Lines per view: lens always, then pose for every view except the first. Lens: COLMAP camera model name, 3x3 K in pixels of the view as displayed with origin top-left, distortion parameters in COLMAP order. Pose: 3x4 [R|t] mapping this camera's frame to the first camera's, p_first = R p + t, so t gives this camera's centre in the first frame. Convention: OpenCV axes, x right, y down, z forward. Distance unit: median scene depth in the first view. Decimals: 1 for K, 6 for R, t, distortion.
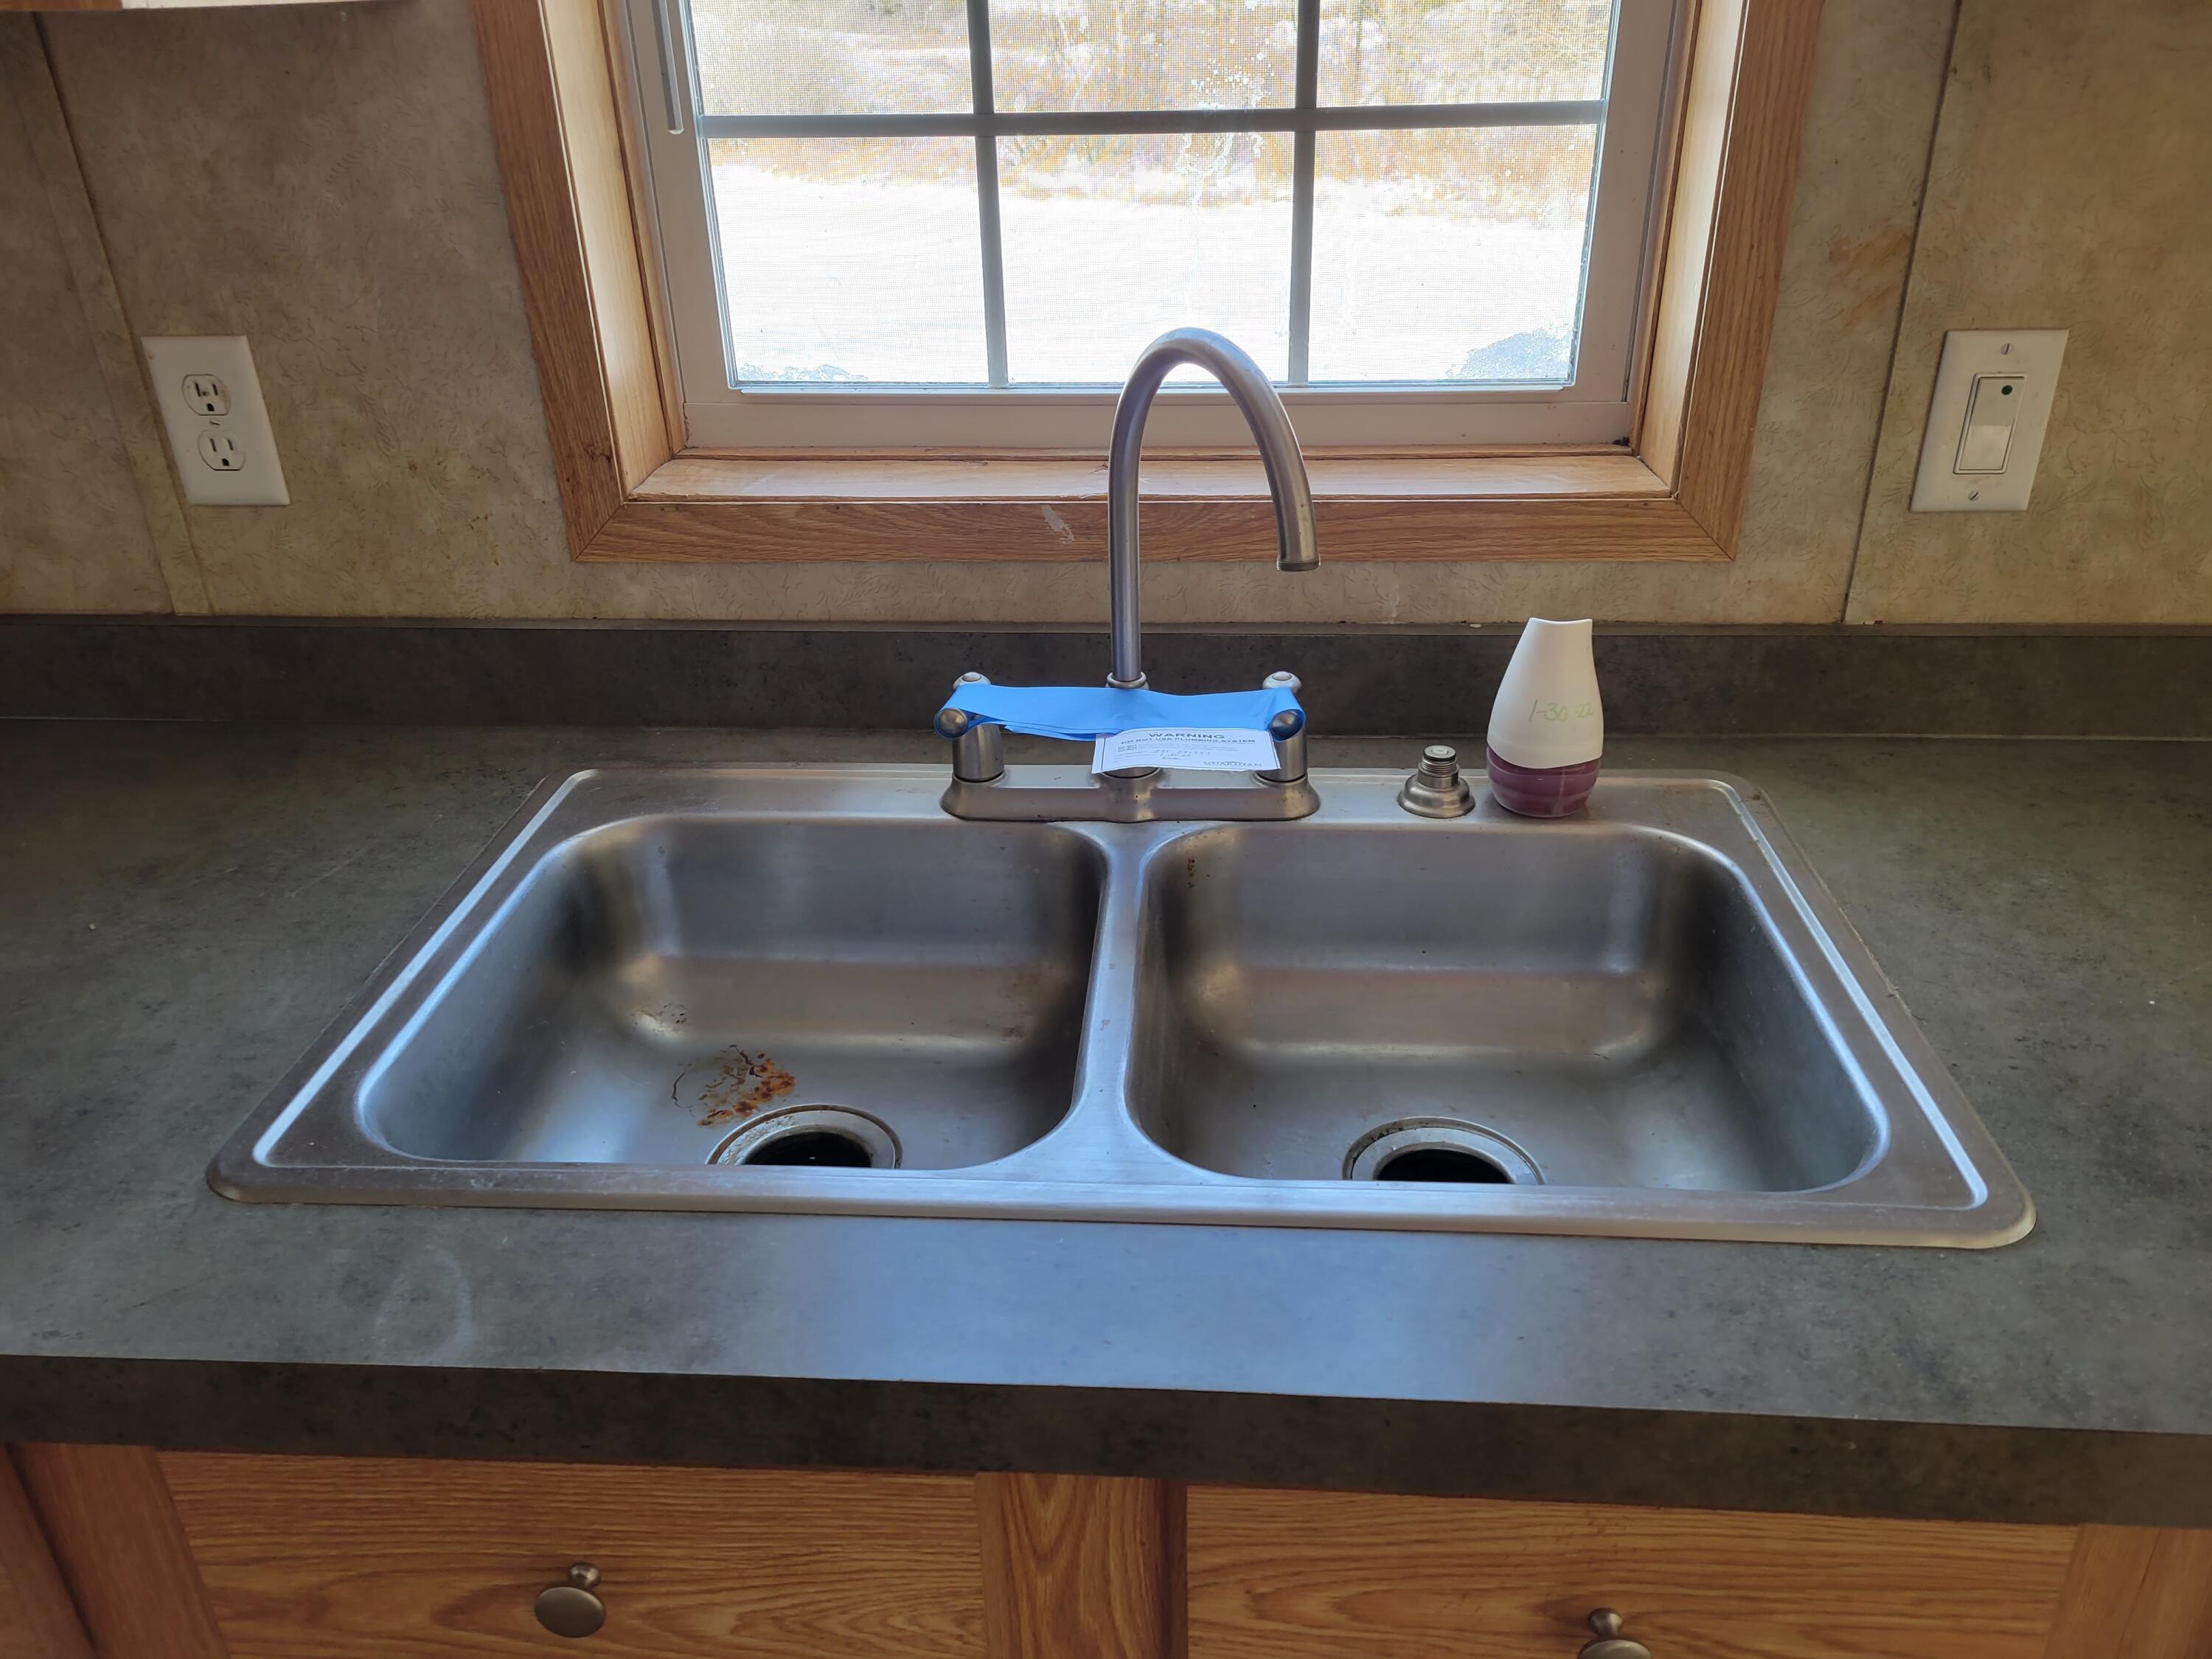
lens RADIAL K [[1637.2, 0, 1091.8], [0, 1637.2, 806.3], [0, 0, 1]] dist [0.066736, -0.046661]
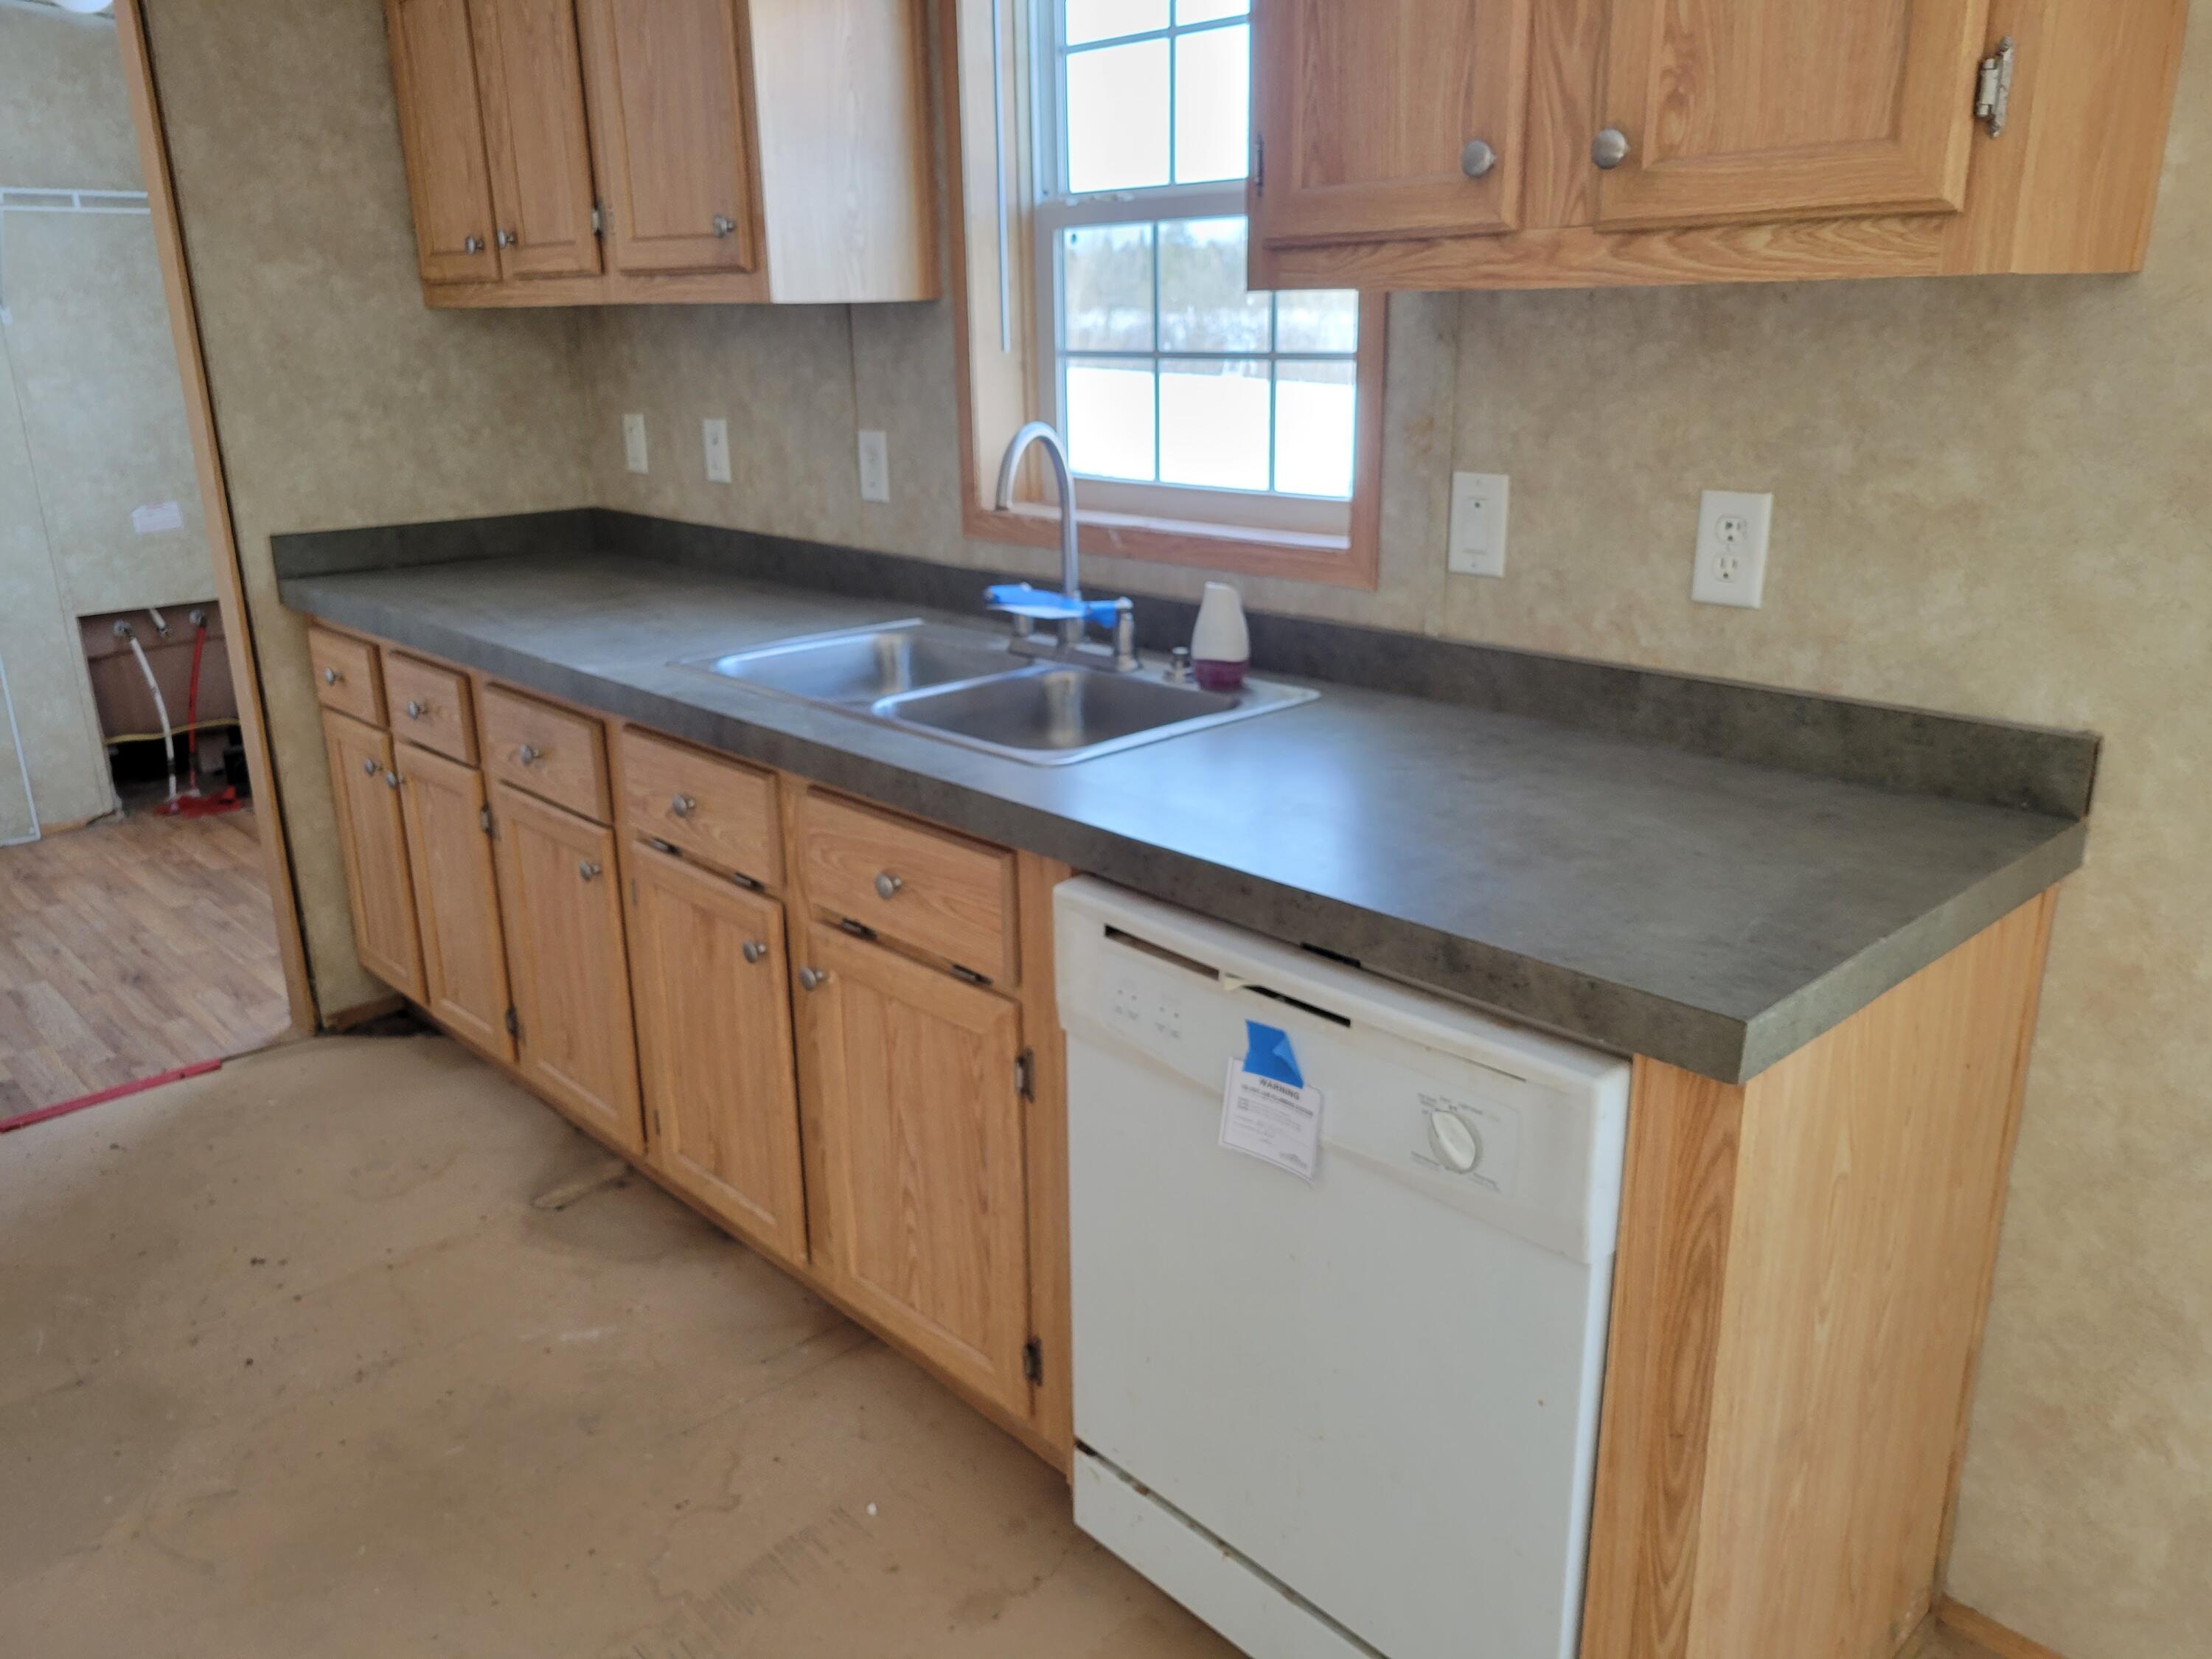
lens RADIAL K [[1674.8, 0, 1098.4], [0, 1674.8, 823.4], [0, 0, 1]] dist [0.035429, -0.011228]
pose [[0.733245, 0.206104, -0.647976, 1.415621], [-0.298537, 0.953776, -0.034452, 0.251241], [0.610923, 0.218707, 0.760881, -0.533509]]
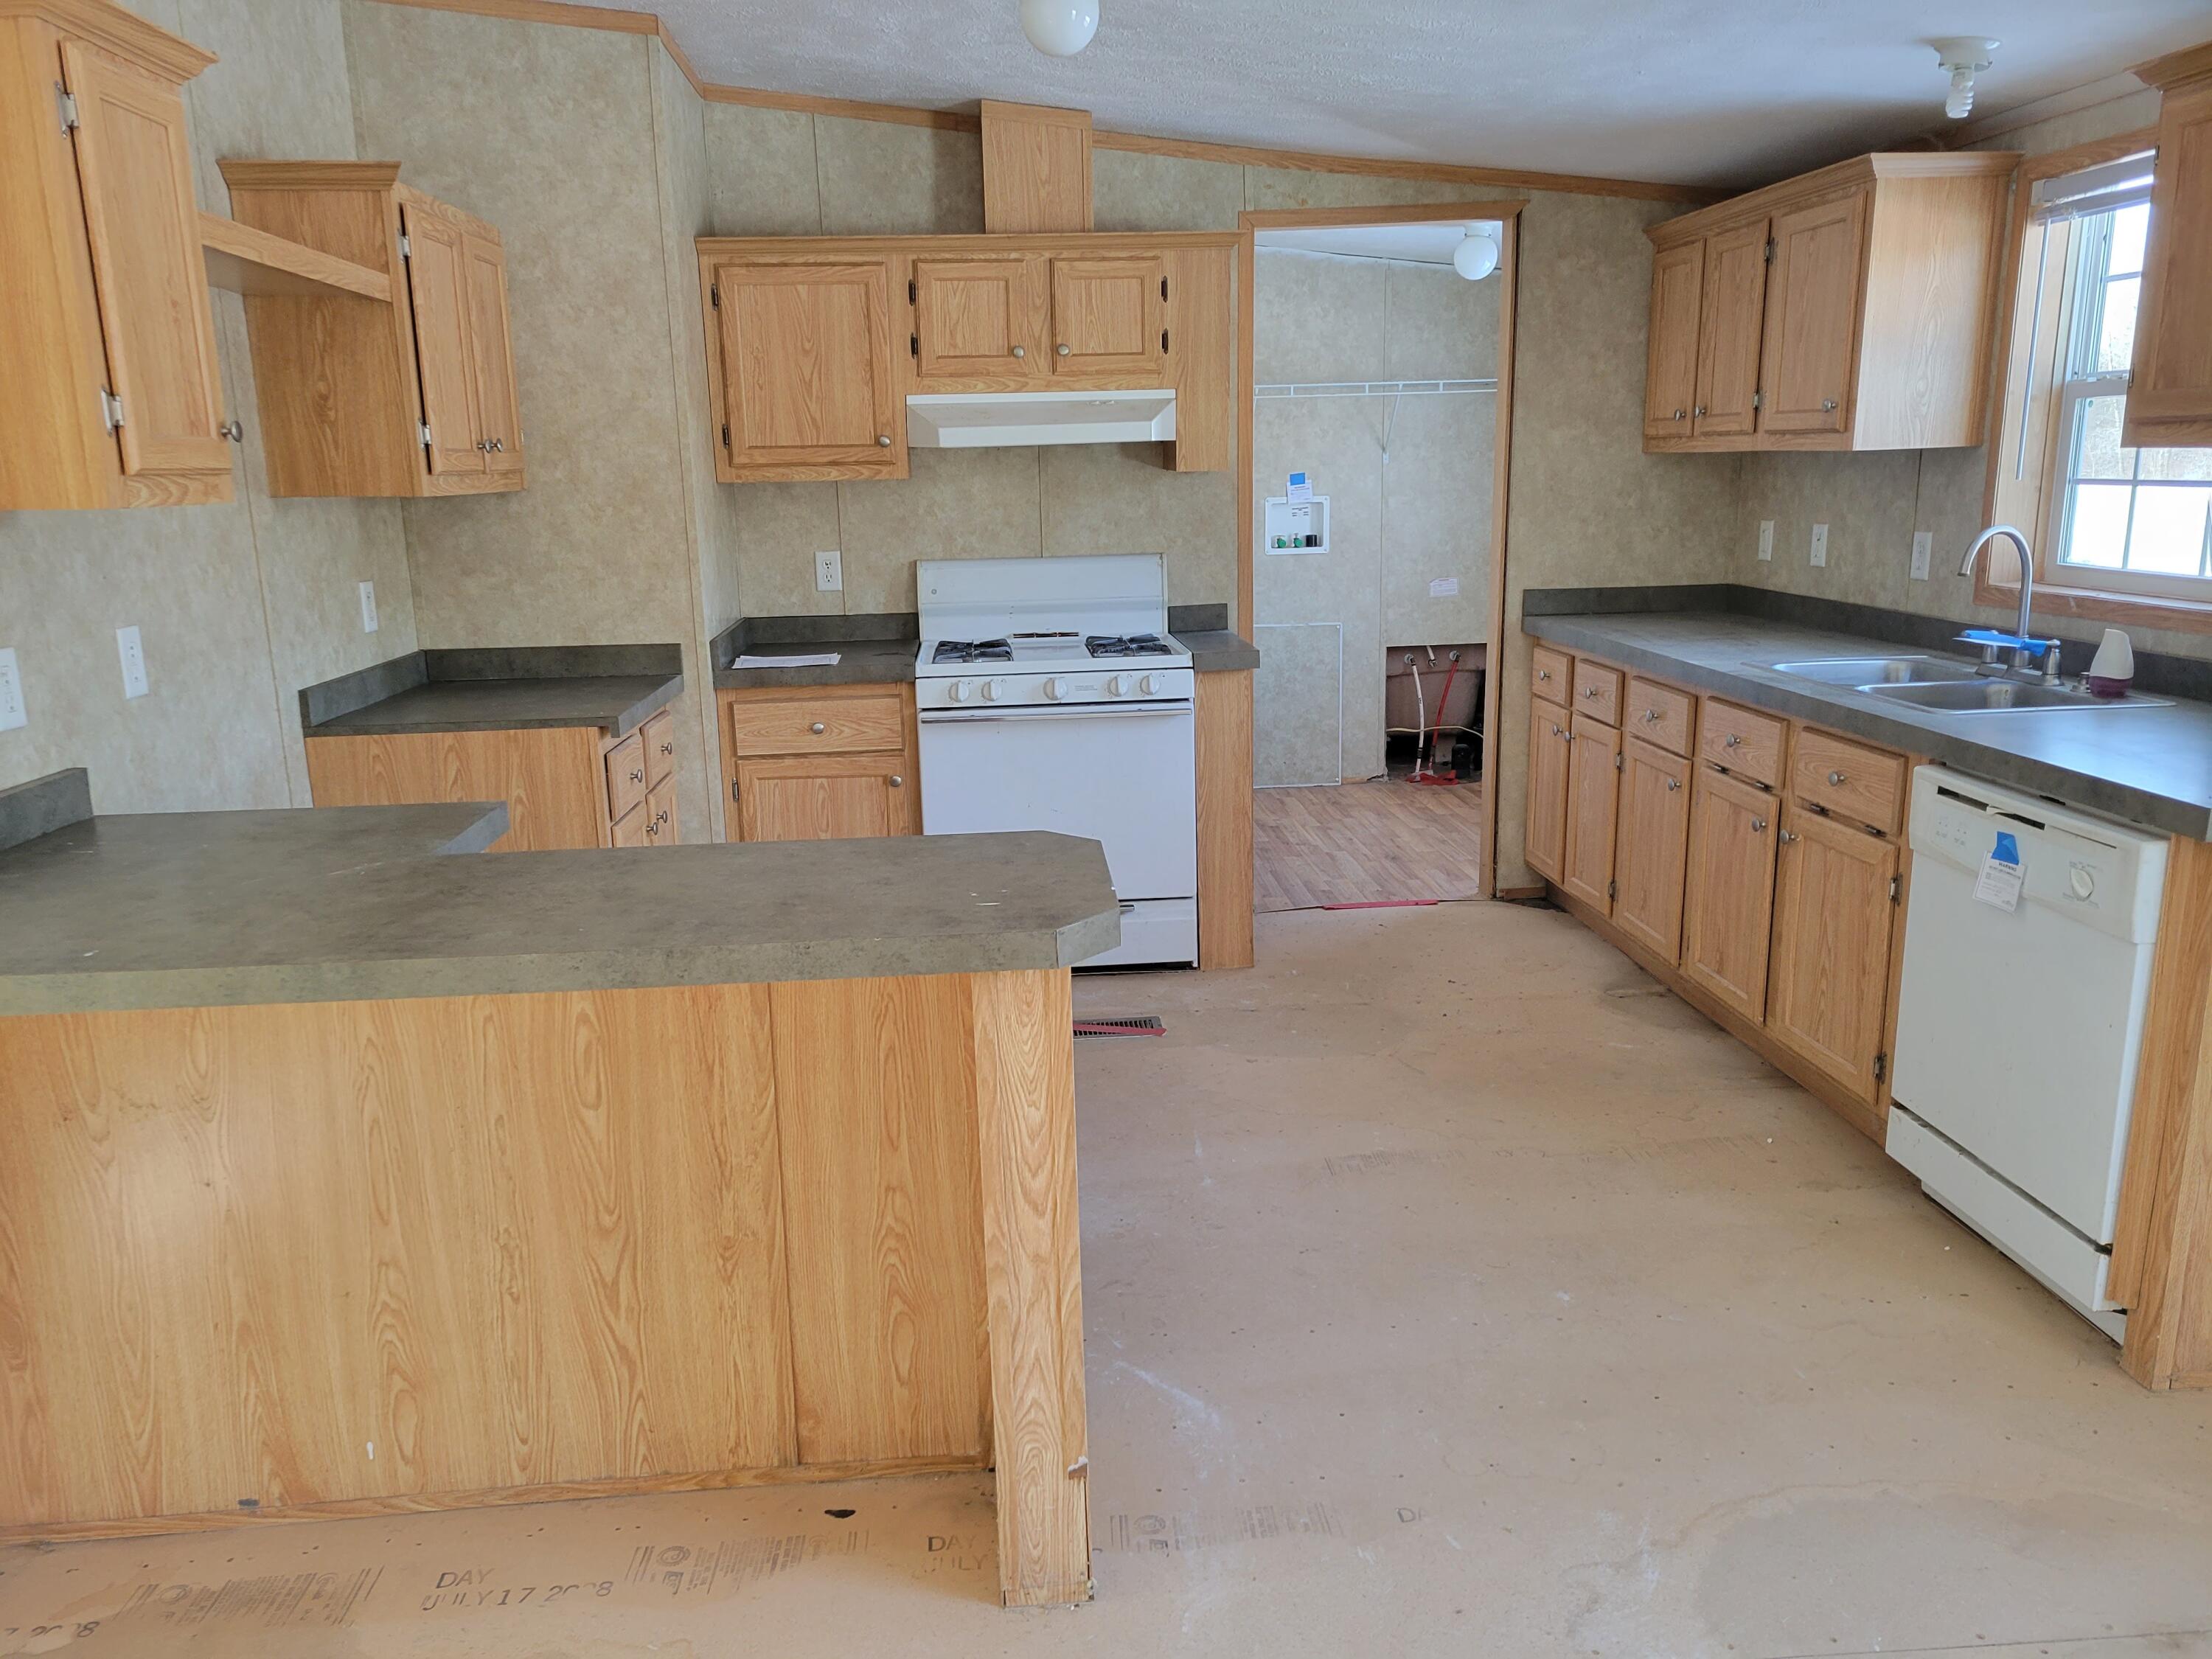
lens RADIAL K [[1647.9, 0, 1081.9], [0, 1647.9, 833.3], [0, 0, 1]] dist [0.069455, -0.047719]
pose [[0.137694, 0.235614, -0.962043, 2.862238], [-0.421615, 0.892847, 0.158323, 0.495769], [0.896260, 0.383811, 0.222278, -1.187045]]
